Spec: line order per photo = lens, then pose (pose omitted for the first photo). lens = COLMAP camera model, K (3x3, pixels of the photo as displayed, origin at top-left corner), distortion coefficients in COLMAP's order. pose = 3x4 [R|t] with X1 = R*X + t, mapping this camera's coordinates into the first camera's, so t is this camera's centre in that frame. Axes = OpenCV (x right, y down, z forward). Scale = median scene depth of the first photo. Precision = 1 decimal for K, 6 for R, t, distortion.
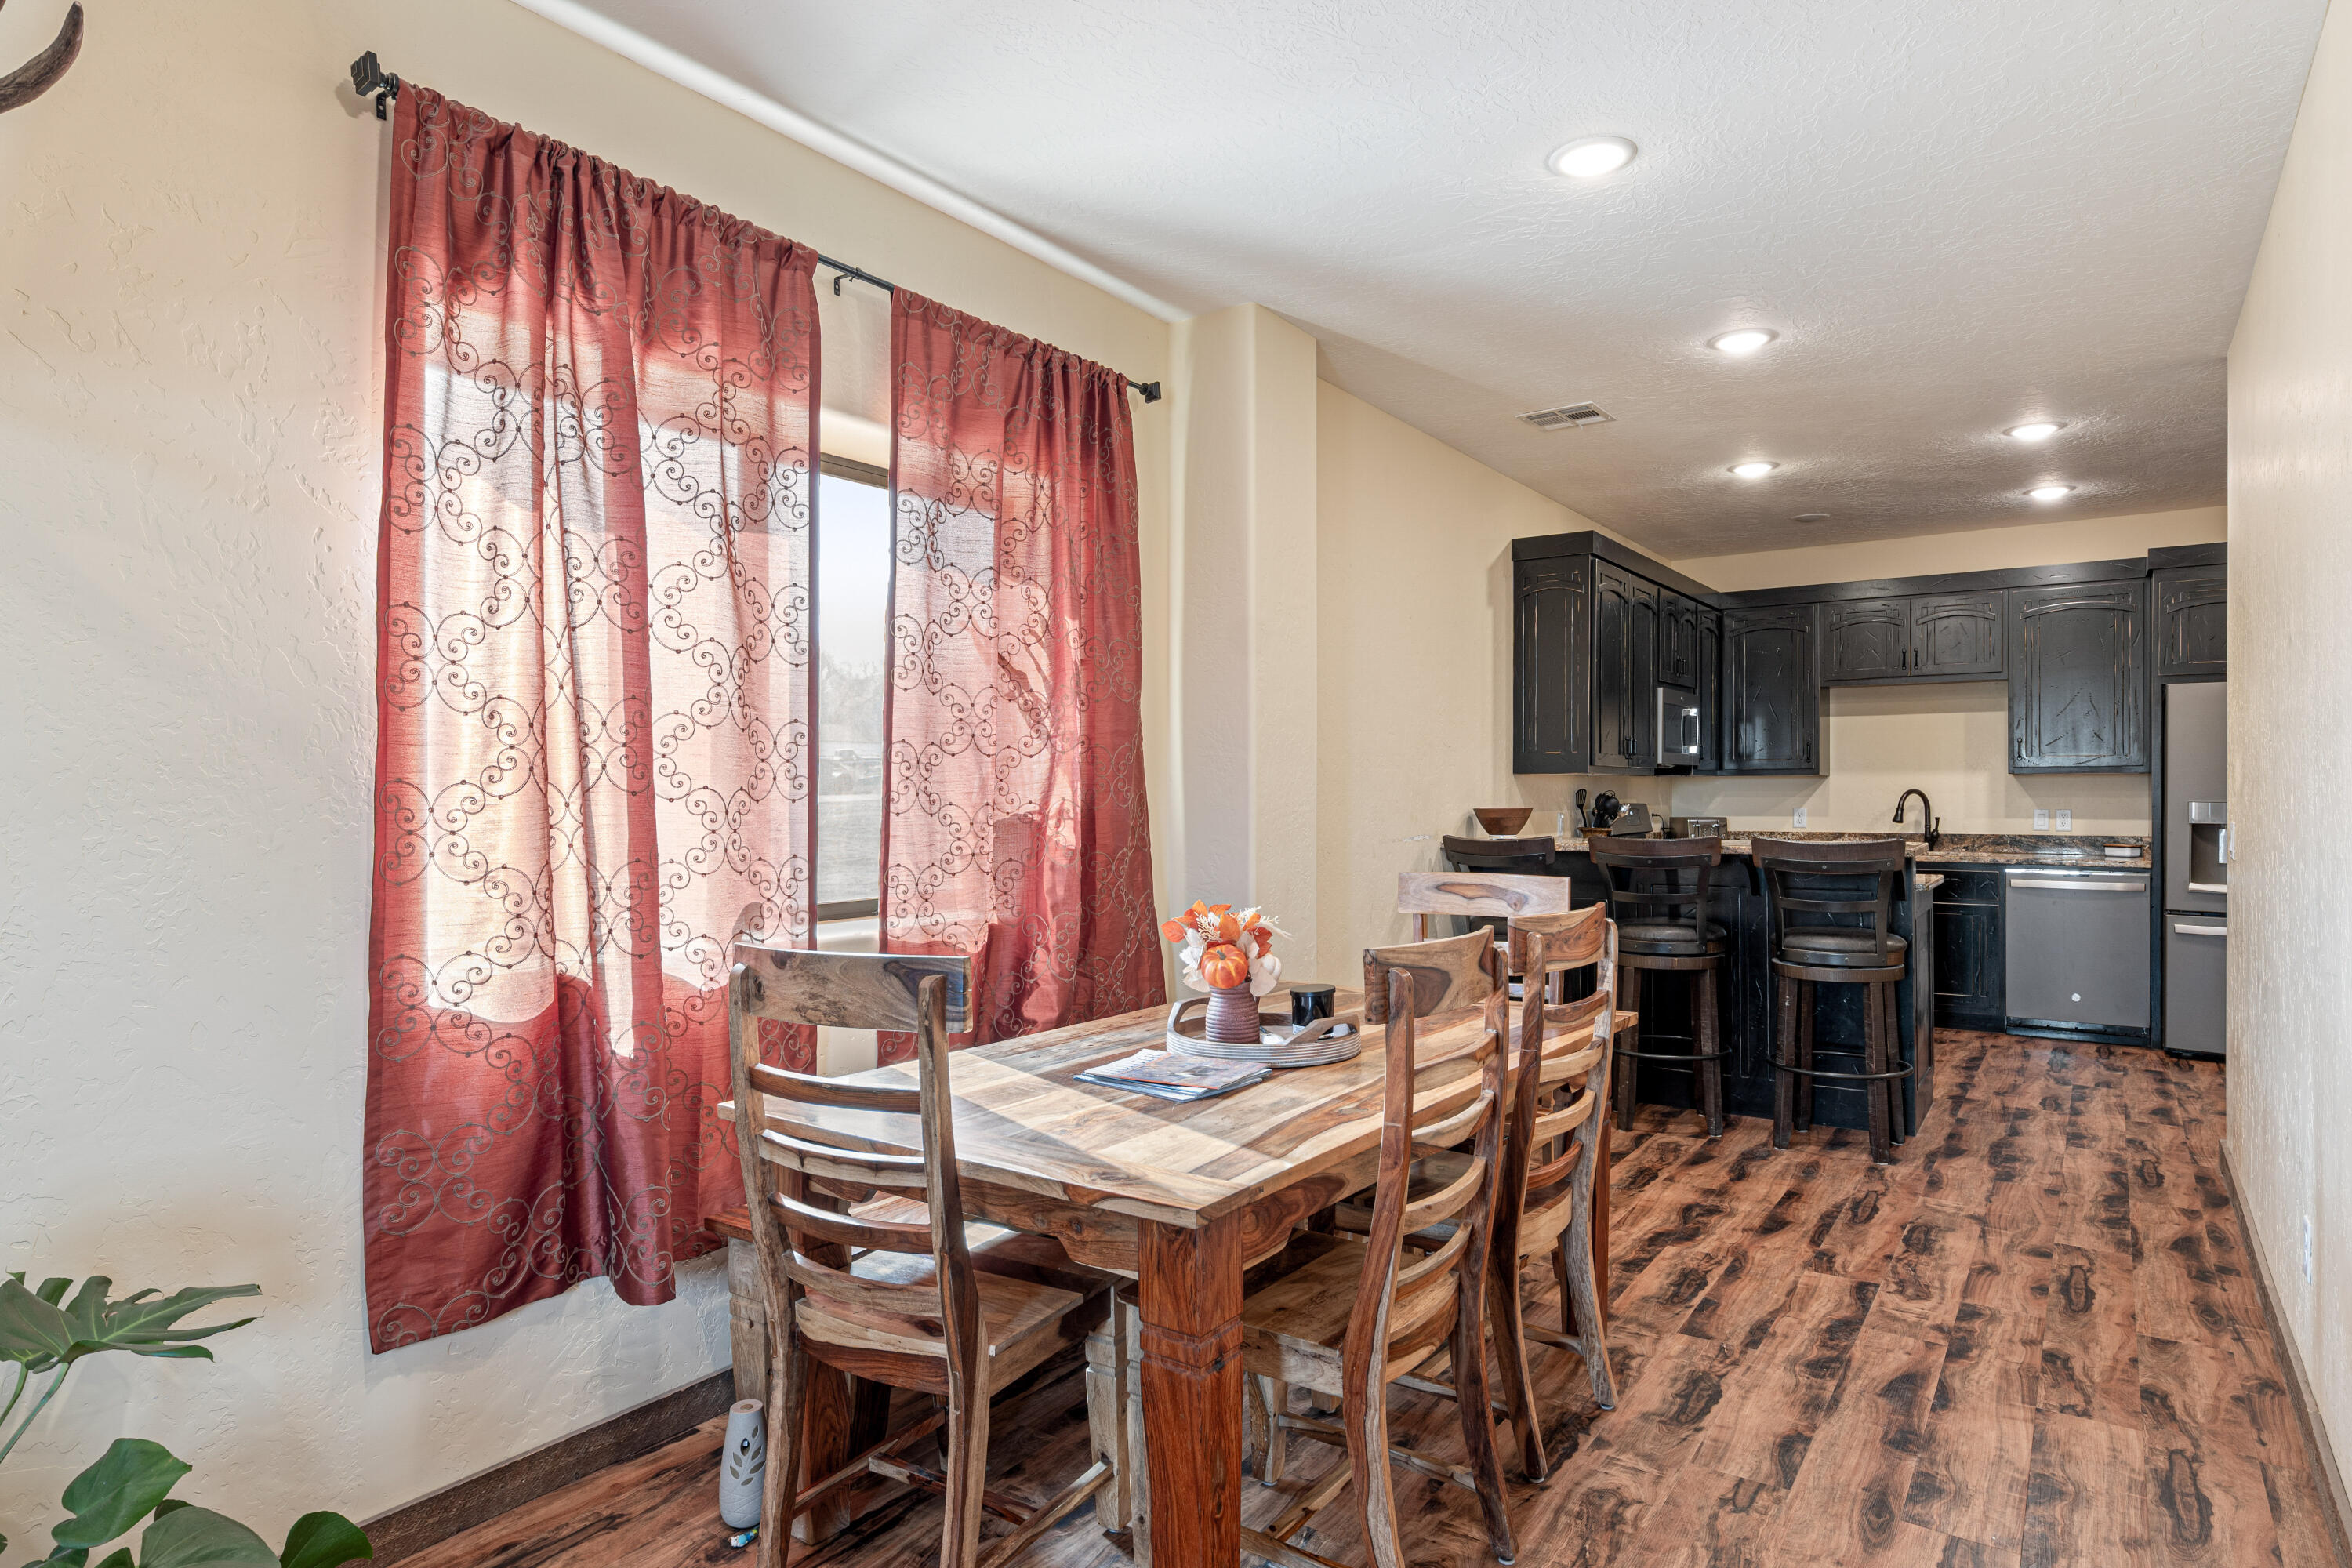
lens RADIAL K [[1315.4, 0, 1168.2], [0, 1315.4, 795.7], [0, 0, 1]] dist [0.002977, -0.000737]
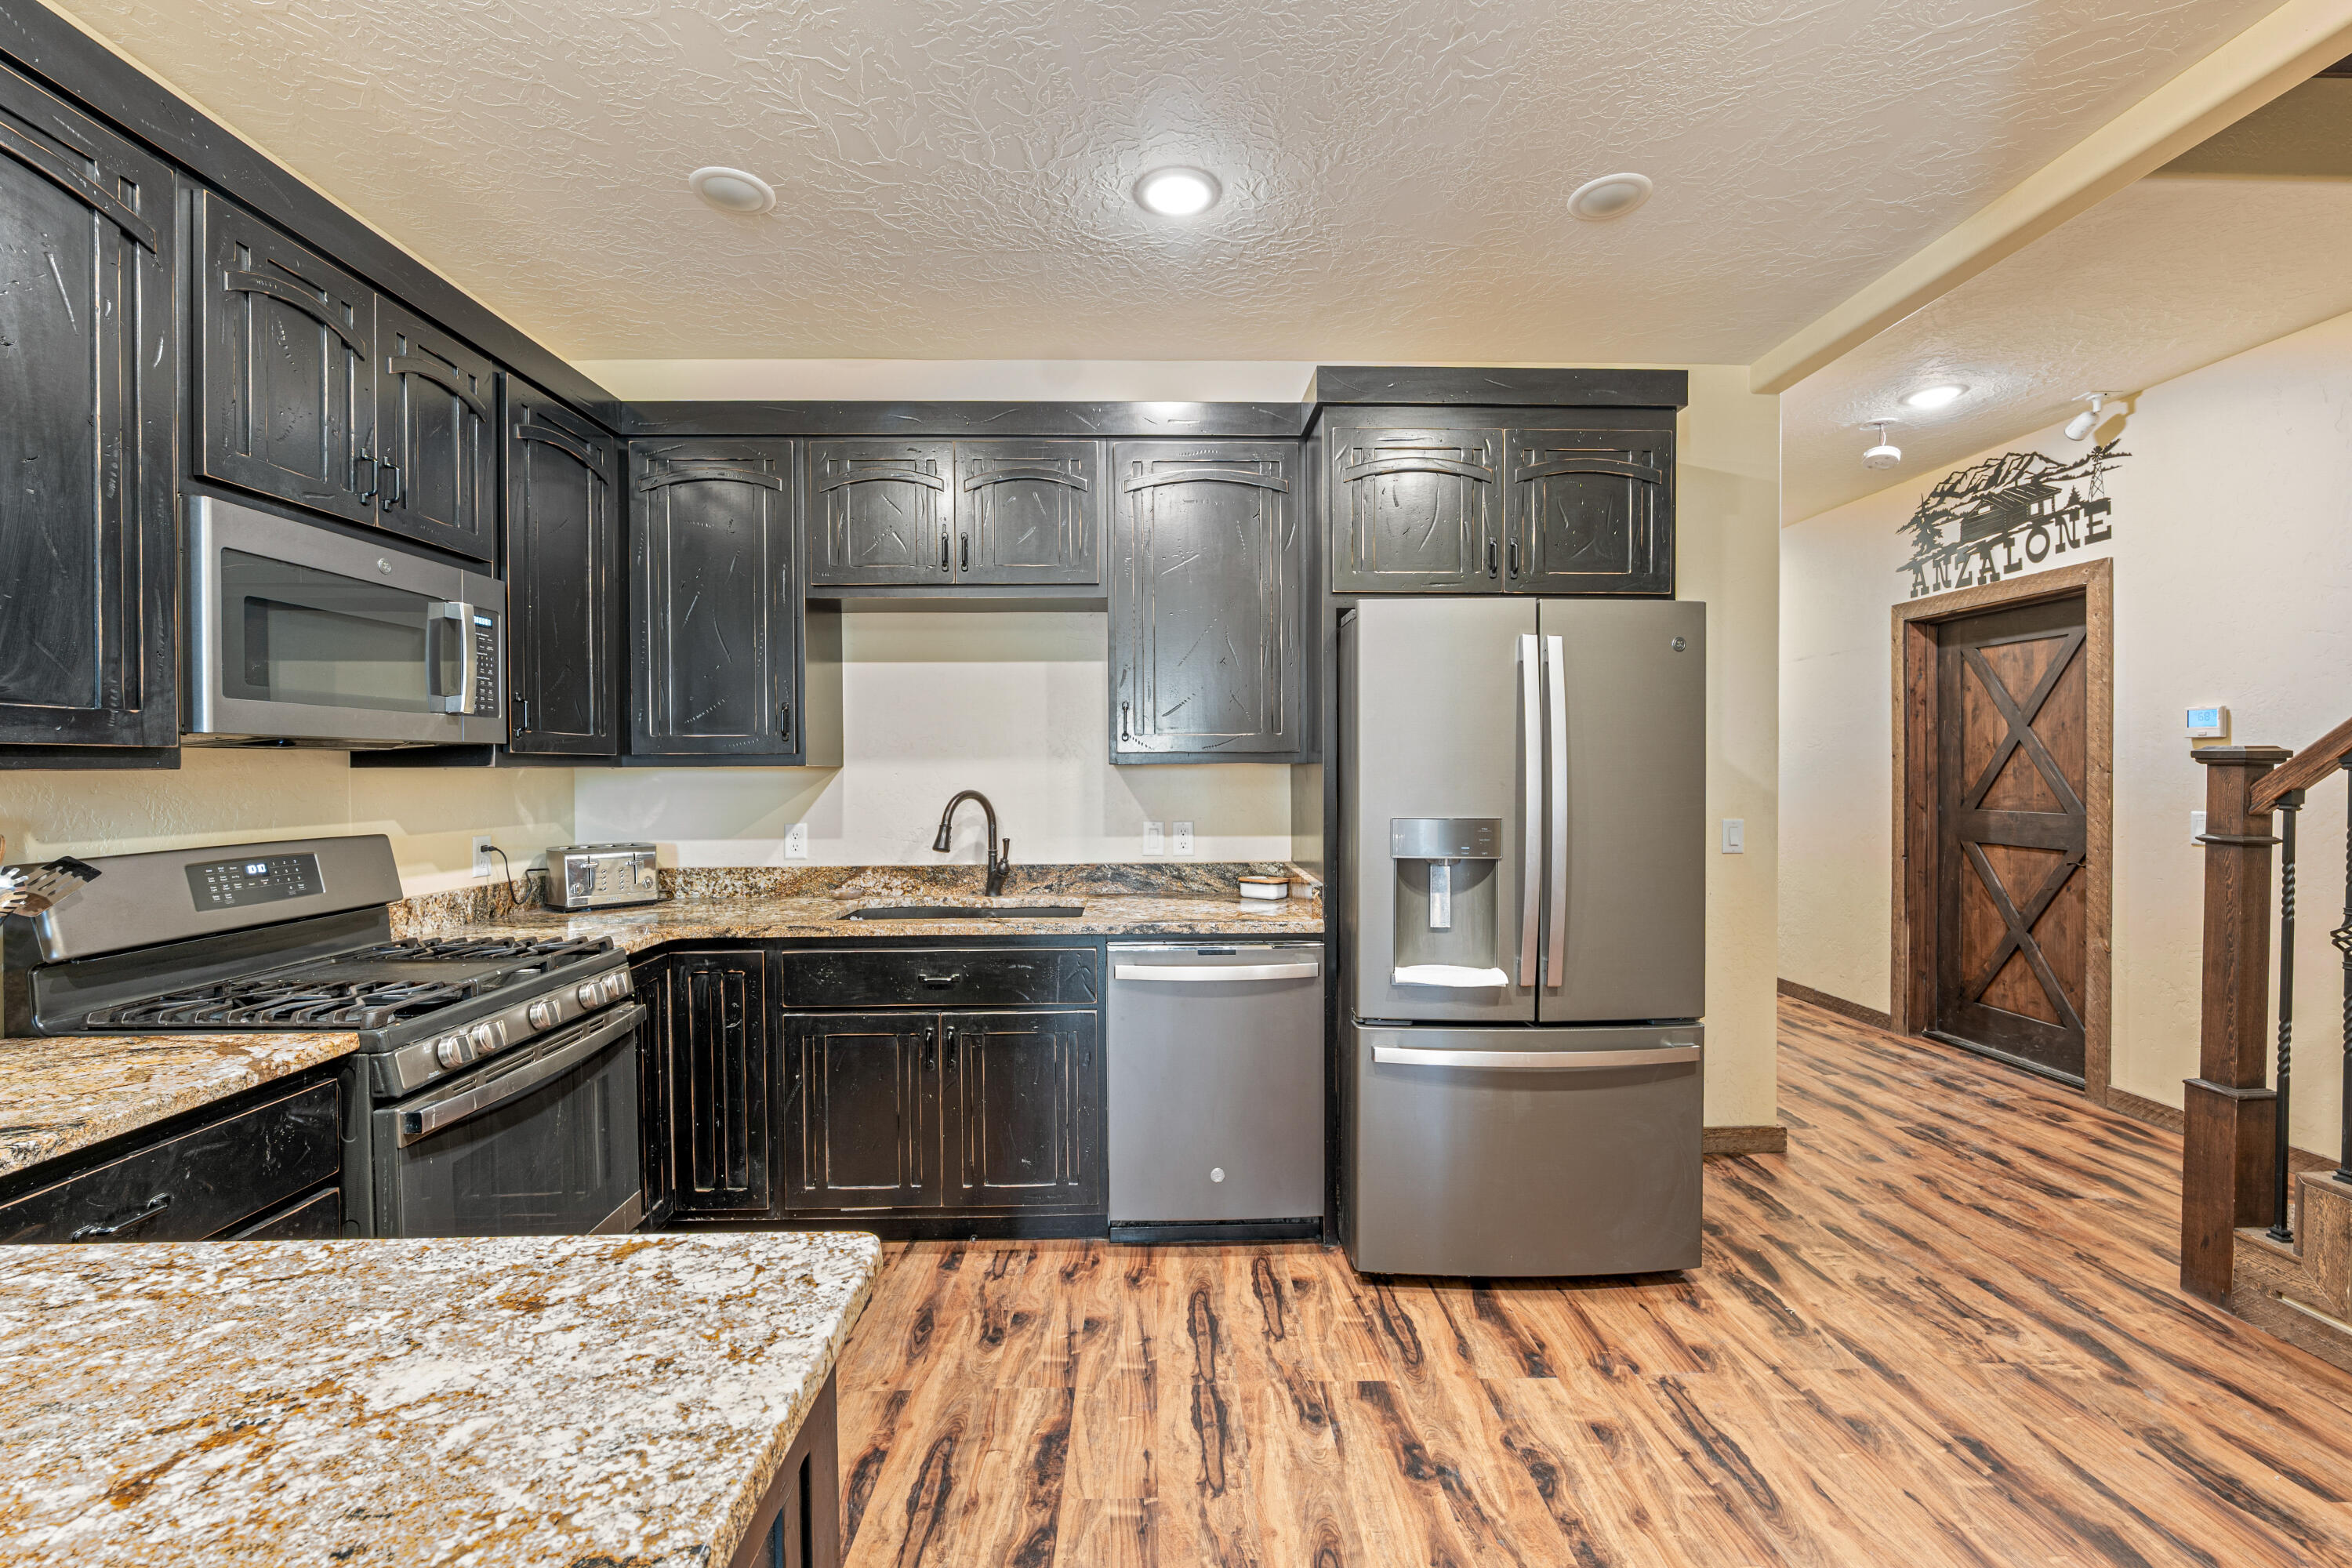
lens RADIAL K [[962.2, 0, 1170.8], [0, 962.2, 782.1], [0, 0, 1]] dist [-0.012760, -0.000024]
pose [[0.802348, -0.010543, 0.596764, 0.421525], [0.006308, 0.999938, 0.009186, -0.012912], [-0.596824, -0.003606, 0.802364, 0.666838]]
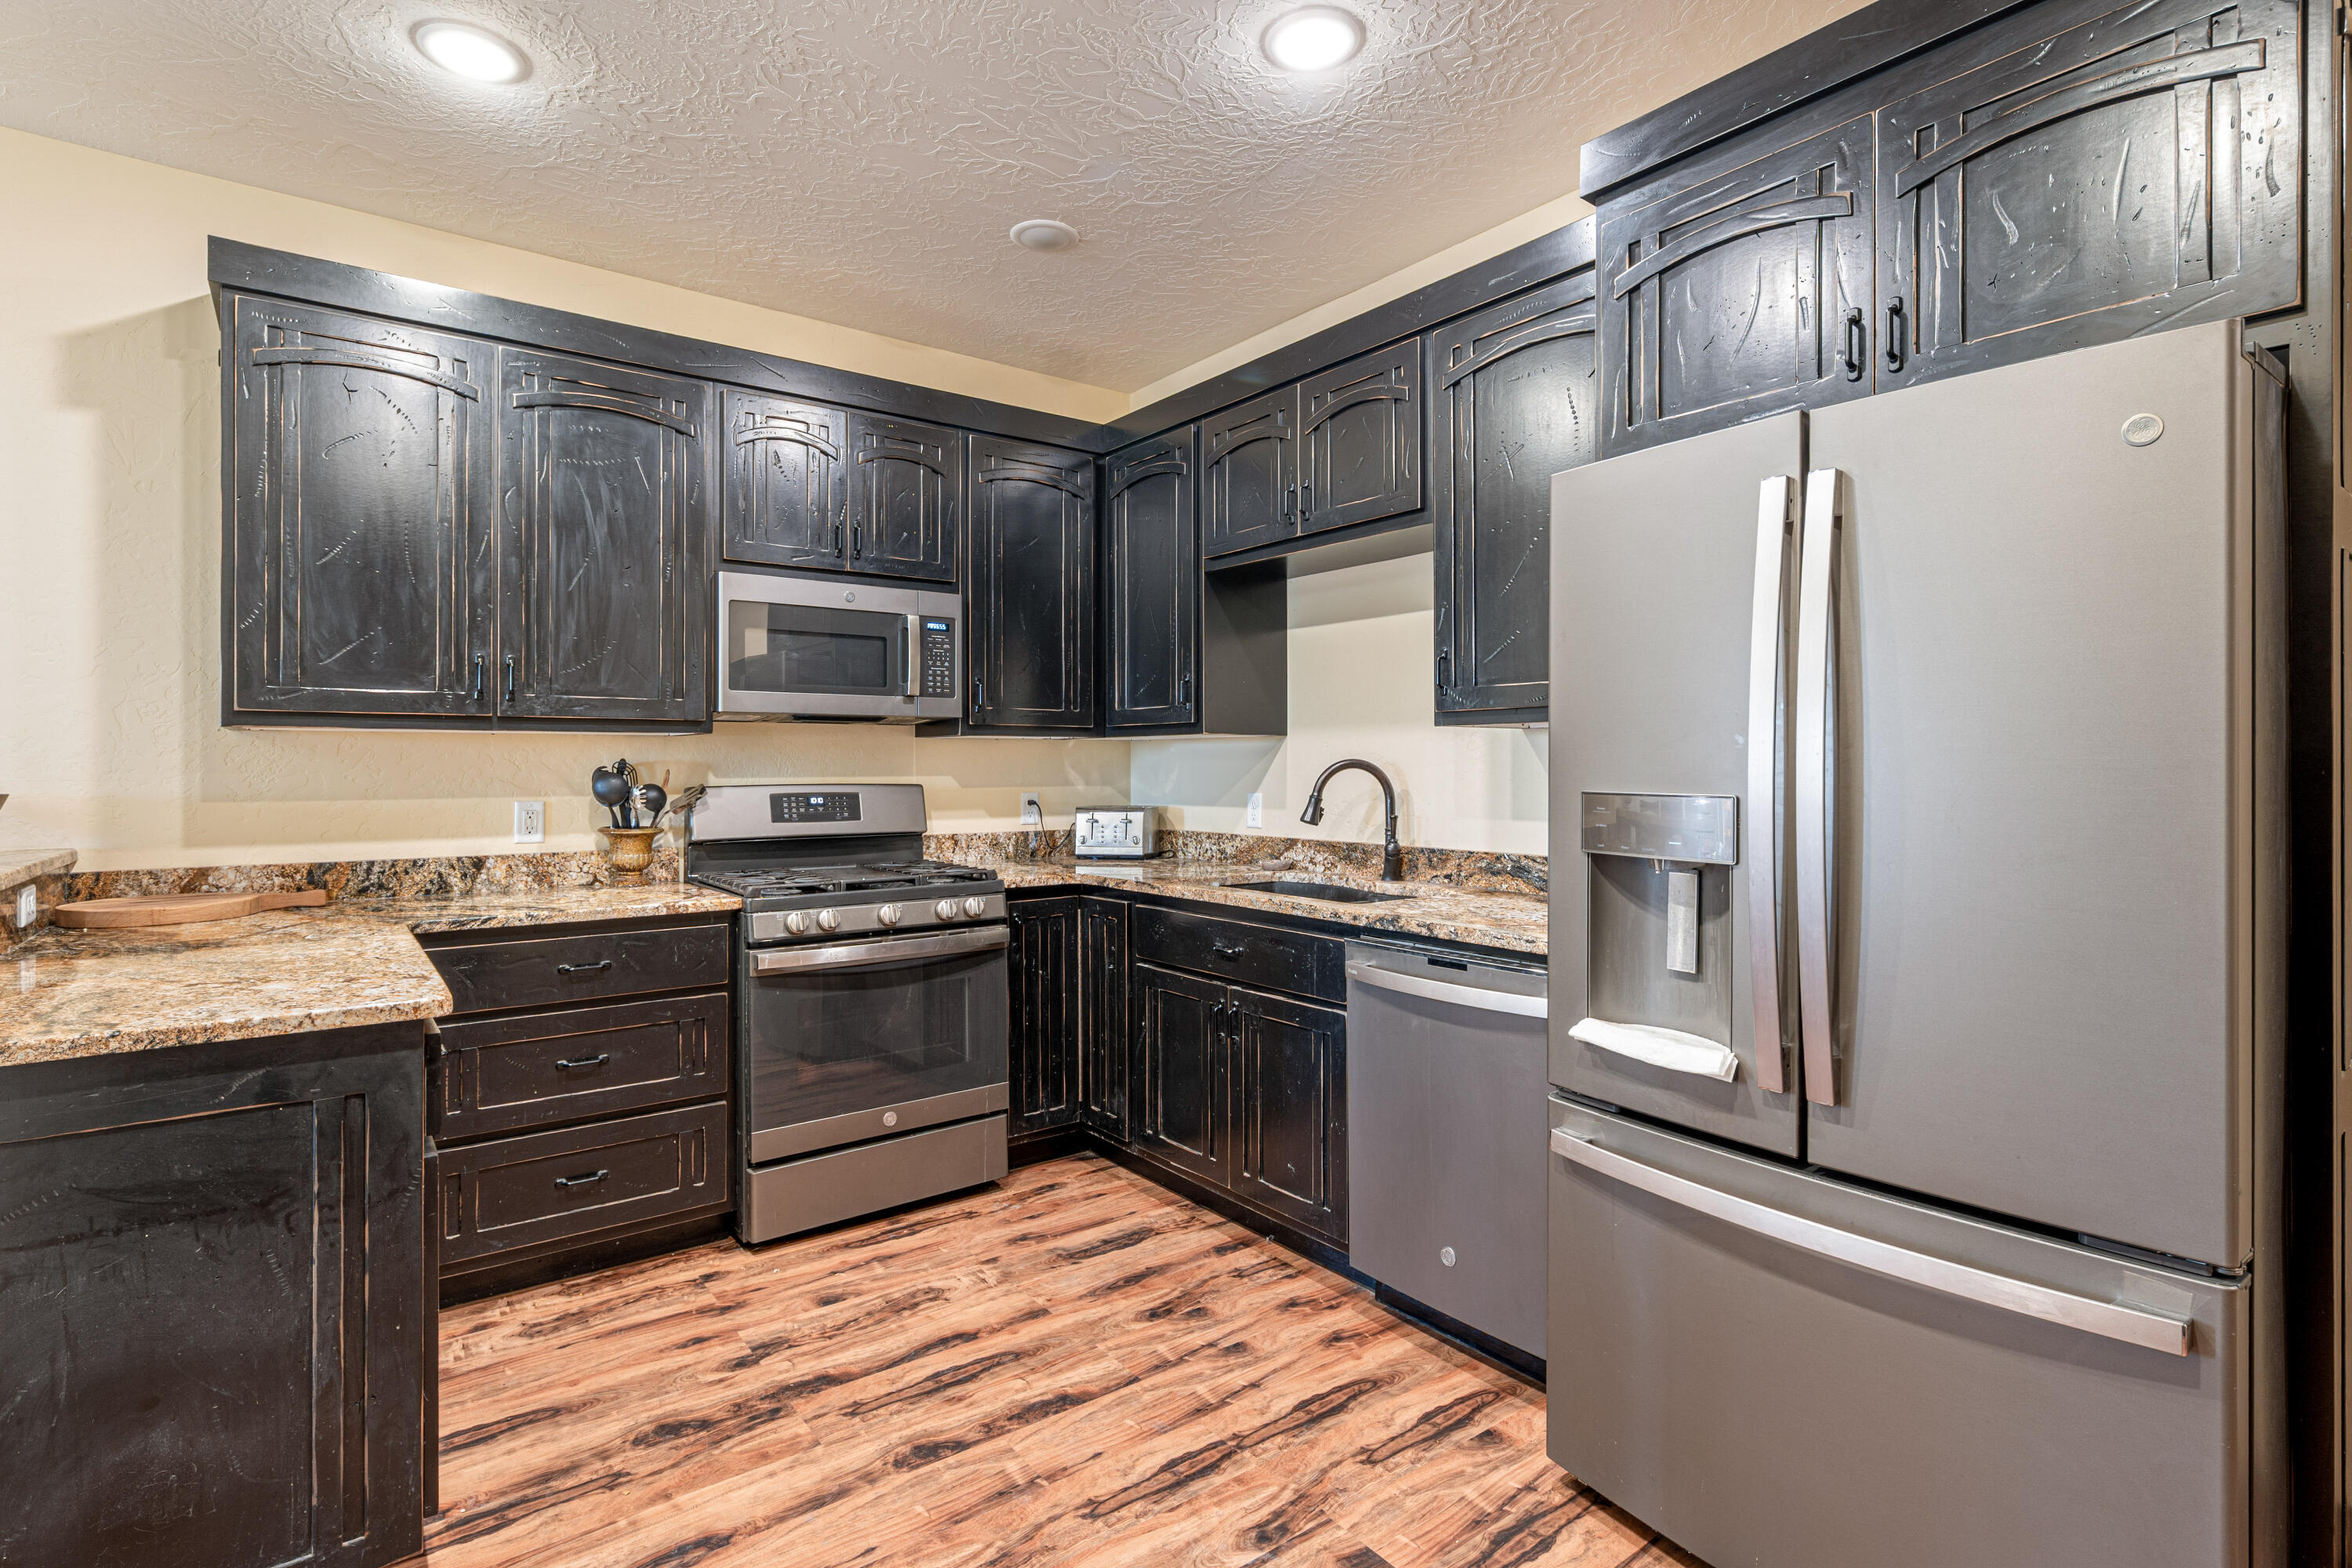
lens RADIAL K [[1130.0, 0, 1175.9], [0, 1130.0, 759.6], [0, 0, 1]] dist [-0.002015, -0.000685]
pose [[0.953812, -0.000360, -0.300404, 0.687448], [-0.002002, 0.999969, -0.007555, -0.001539], [0.300397, 0.007807, 0.953782, 0.607166]]
